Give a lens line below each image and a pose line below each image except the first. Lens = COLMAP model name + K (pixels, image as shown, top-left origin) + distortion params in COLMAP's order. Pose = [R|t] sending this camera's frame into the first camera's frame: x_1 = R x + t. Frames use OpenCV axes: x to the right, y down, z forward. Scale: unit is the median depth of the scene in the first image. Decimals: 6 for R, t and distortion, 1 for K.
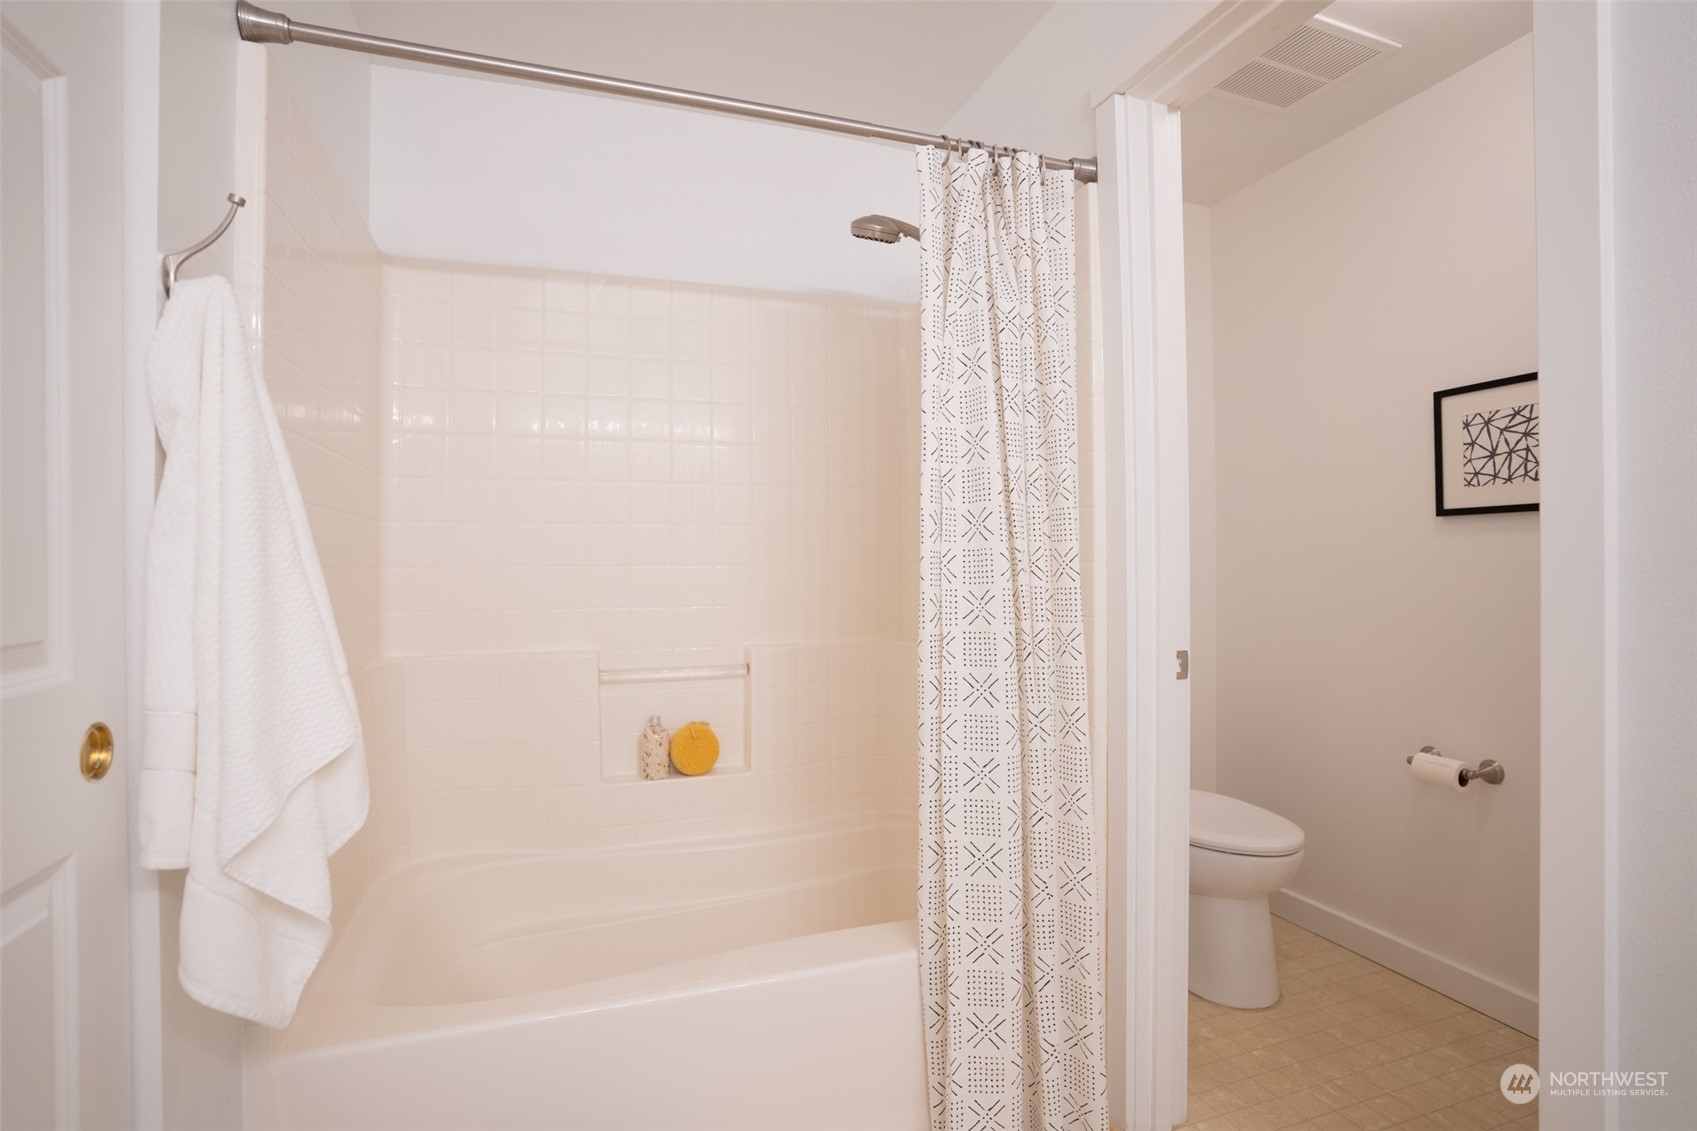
lens RADIAL K [[855.9, 0, 848.5], [0, 855.9, 565.5], [0, 0, 1]] dist [-0.070620, 0.035168]
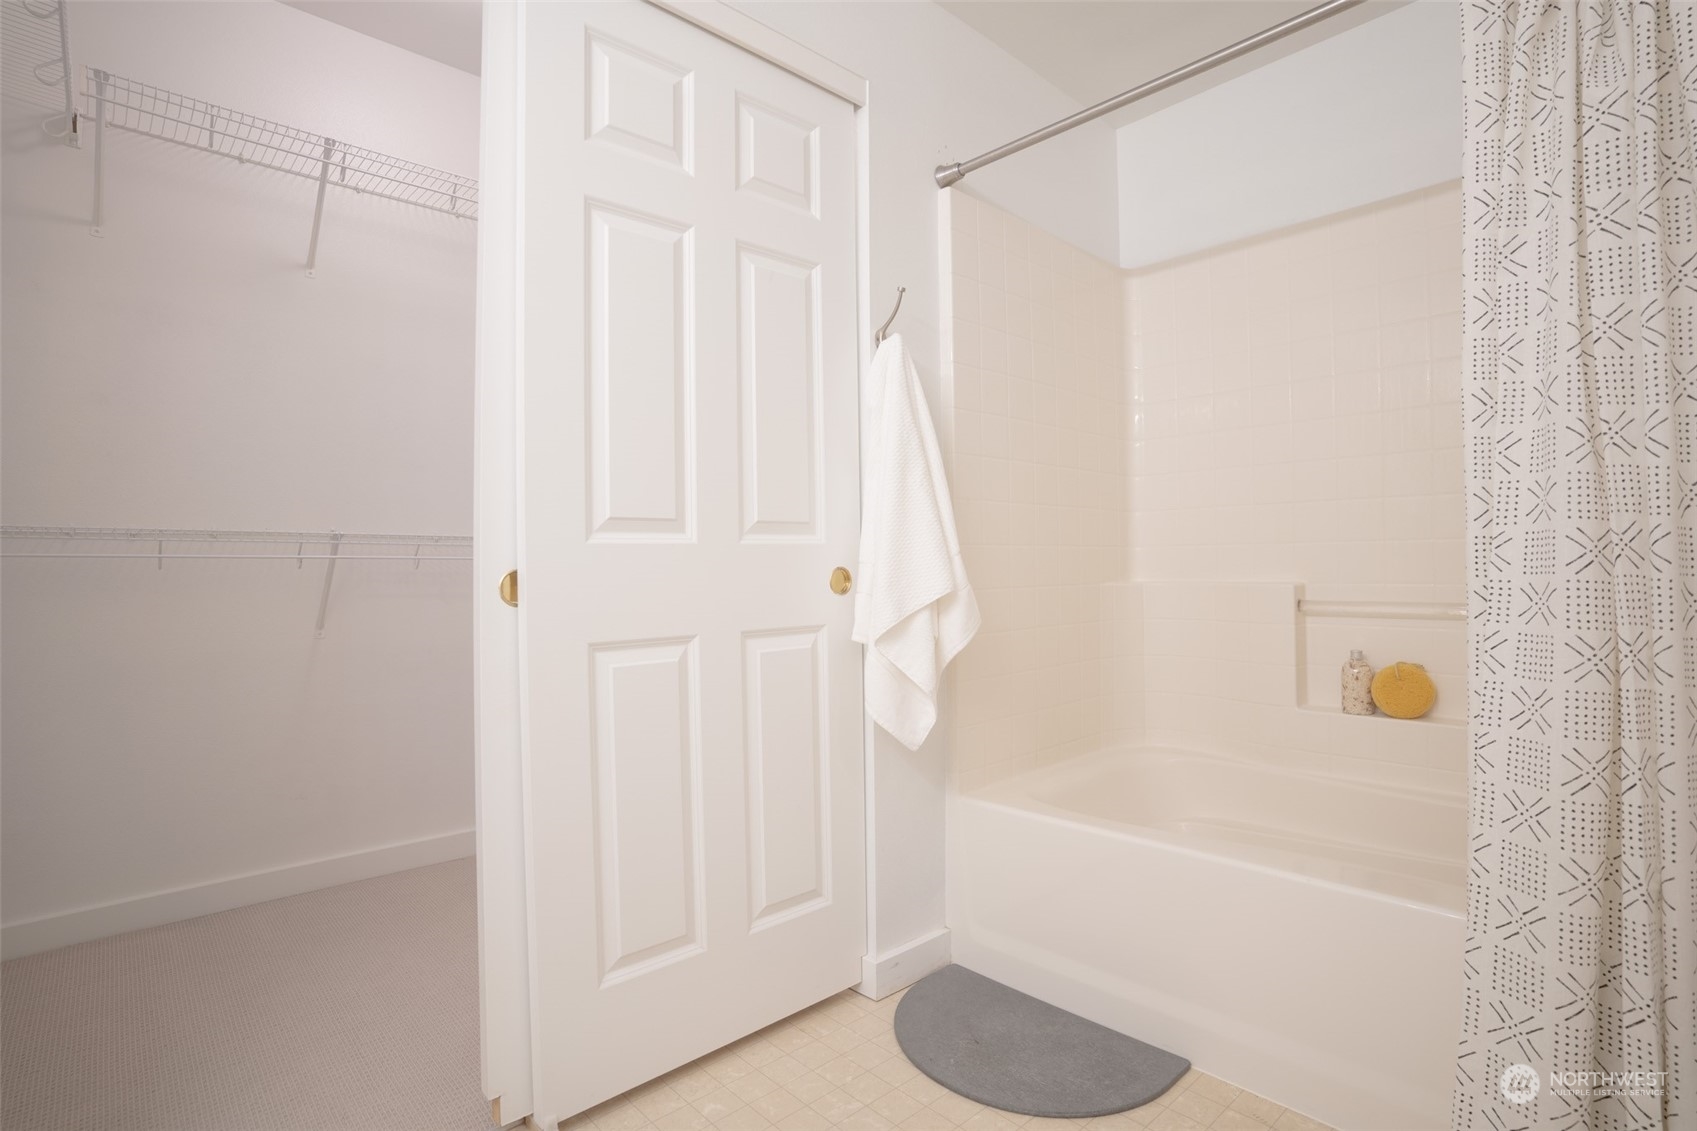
lens RADIAL K [[855.9, 0, 848.5], [0, 855.9, 565.5], [0, 0, 1]] dist [-0.070620, 0.035168]
pose [[0.388166, -0.002340, -0.921586, 0.622764], [0.001056, 0.999997, -0.002094, 0.113305], [0.921589, -0.000160, 0.388168, 0.114108]]
